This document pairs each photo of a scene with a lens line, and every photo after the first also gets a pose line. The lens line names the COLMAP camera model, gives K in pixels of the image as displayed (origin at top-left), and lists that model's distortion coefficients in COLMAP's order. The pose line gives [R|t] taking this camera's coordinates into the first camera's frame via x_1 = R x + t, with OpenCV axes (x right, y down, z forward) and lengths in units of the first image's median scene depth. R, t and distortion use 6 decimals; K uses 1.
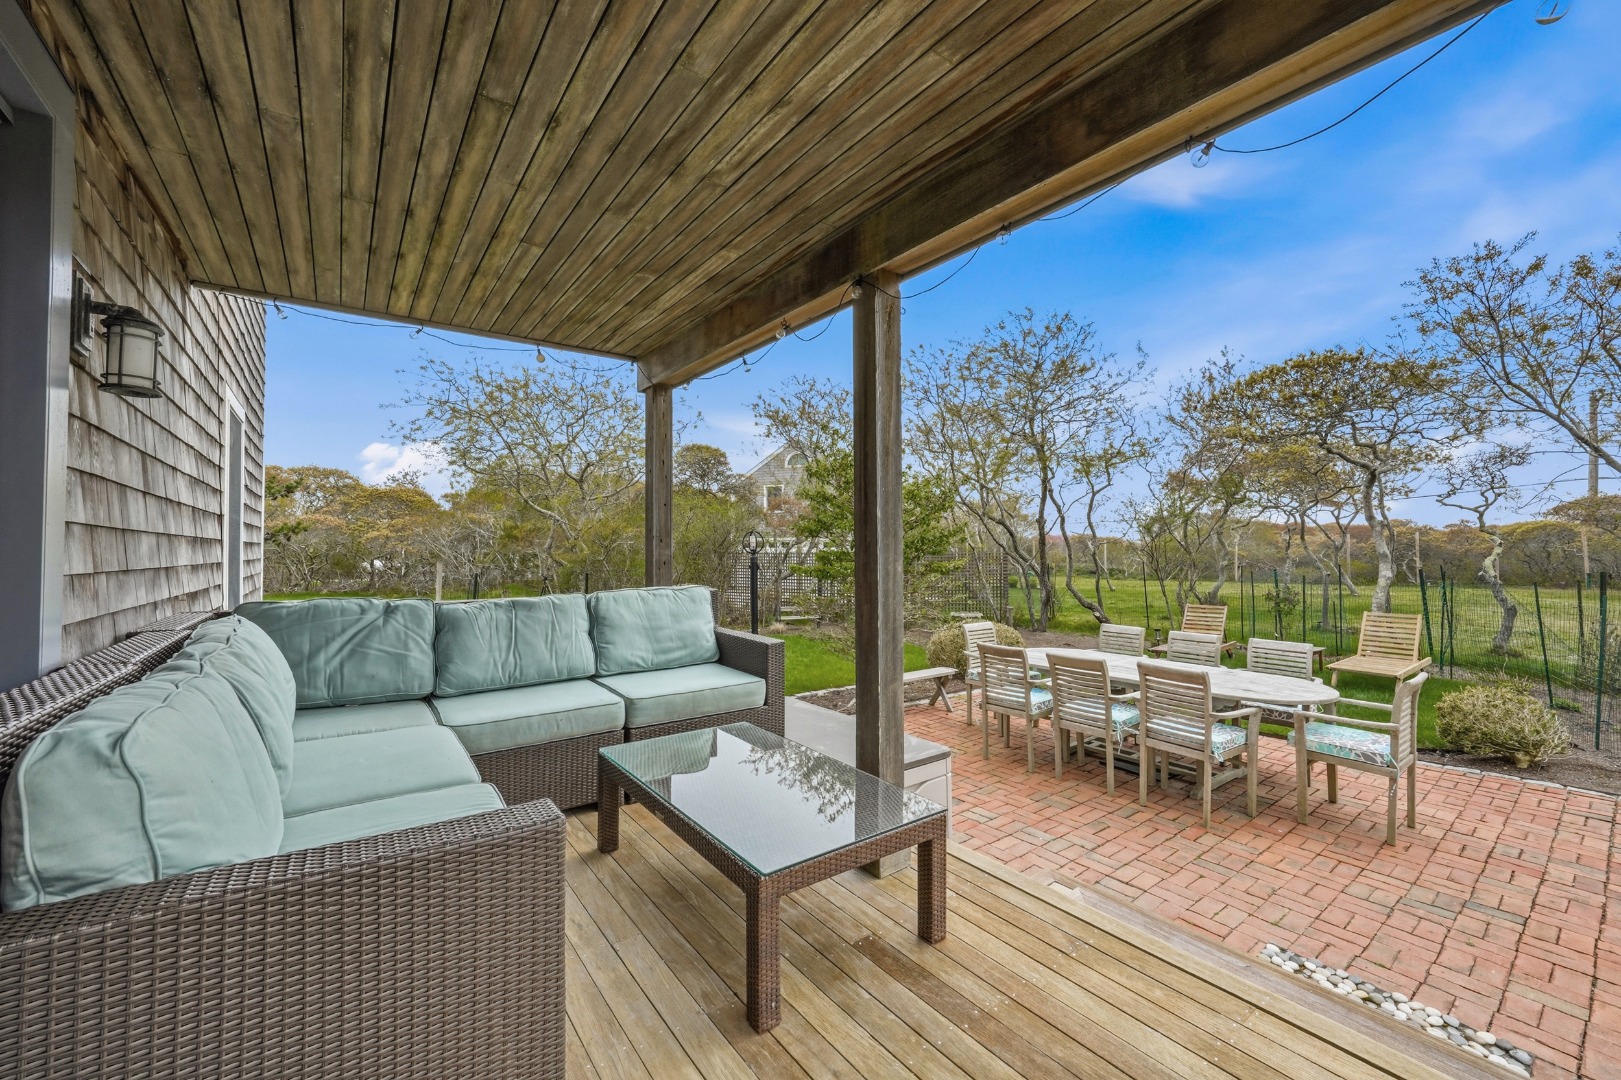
lens RADIAL K [[582.5, 0, 838.0], [0, 582.5, 537.7], [0, 0, 1]] dist [-0.001135, -0.000188]
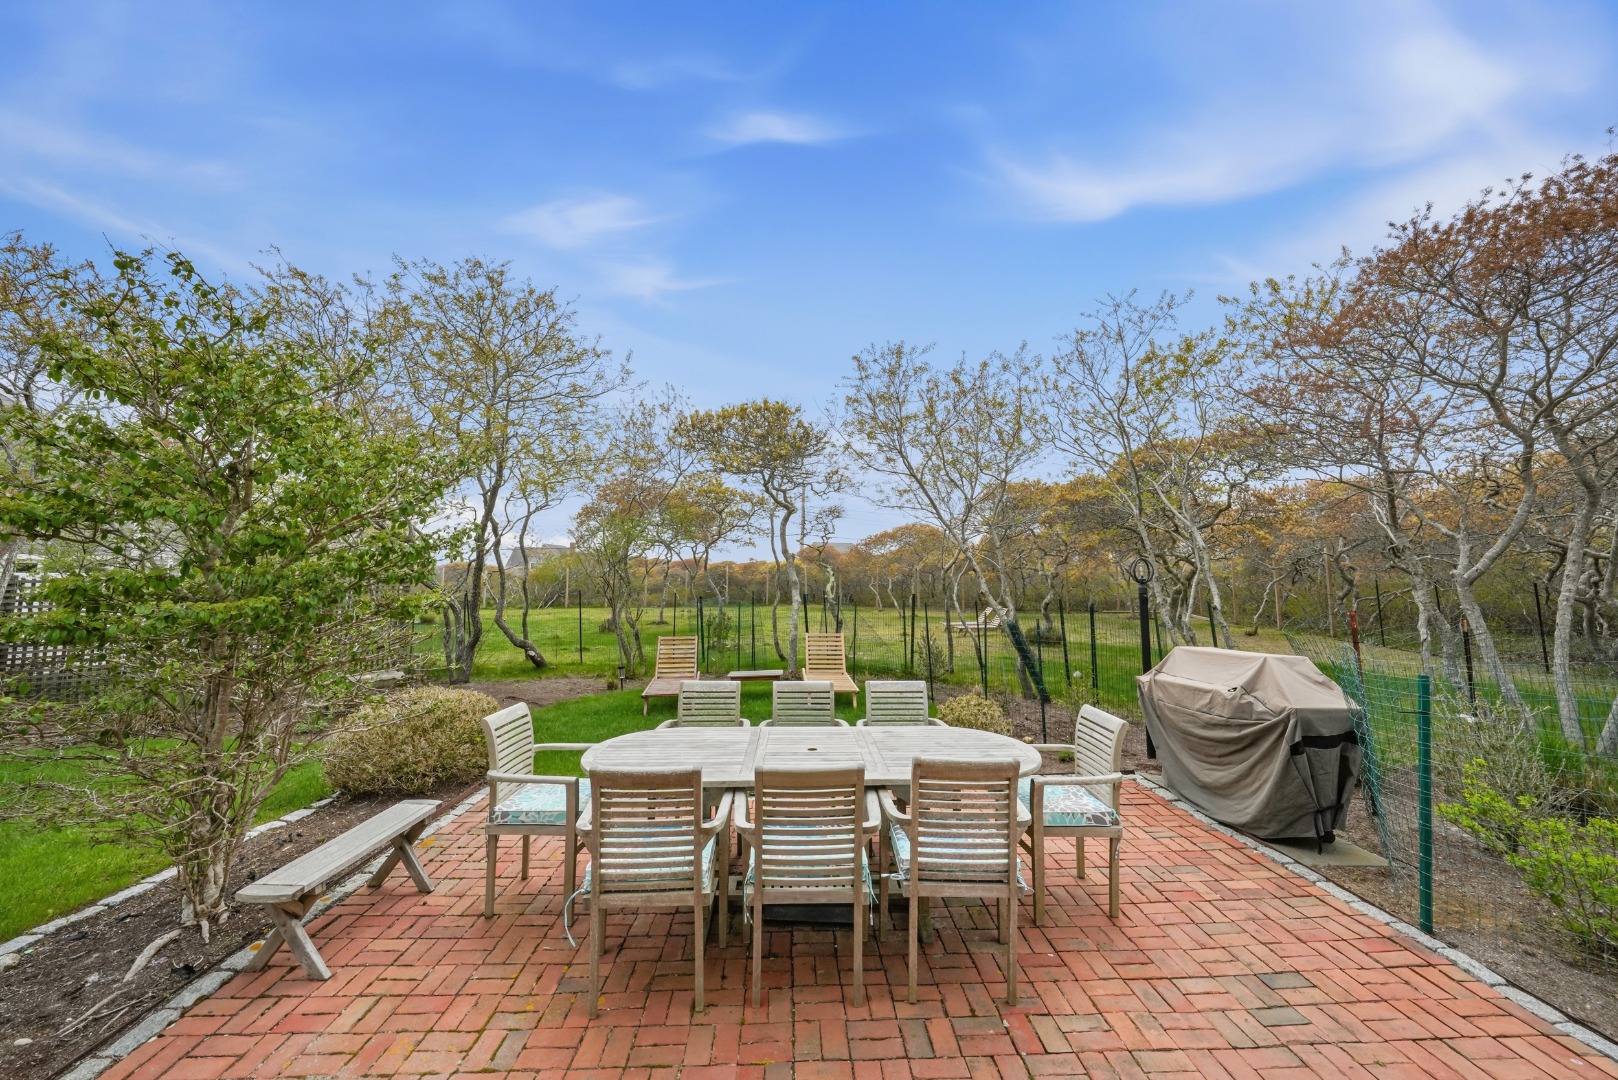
lens RADIAL K [[589.3, 0, 812.5], [0, 589.3, 517.1], [0, 0, 1]] dist [-0.010584, -0.000081]
pose [[0.605815, 0.086326, 0.790909, -0.037926], [-0.022051, 0.995536, -0.091770, 0.011327], [-0.795300, 0.038155, 0.605014, 0.426330]]
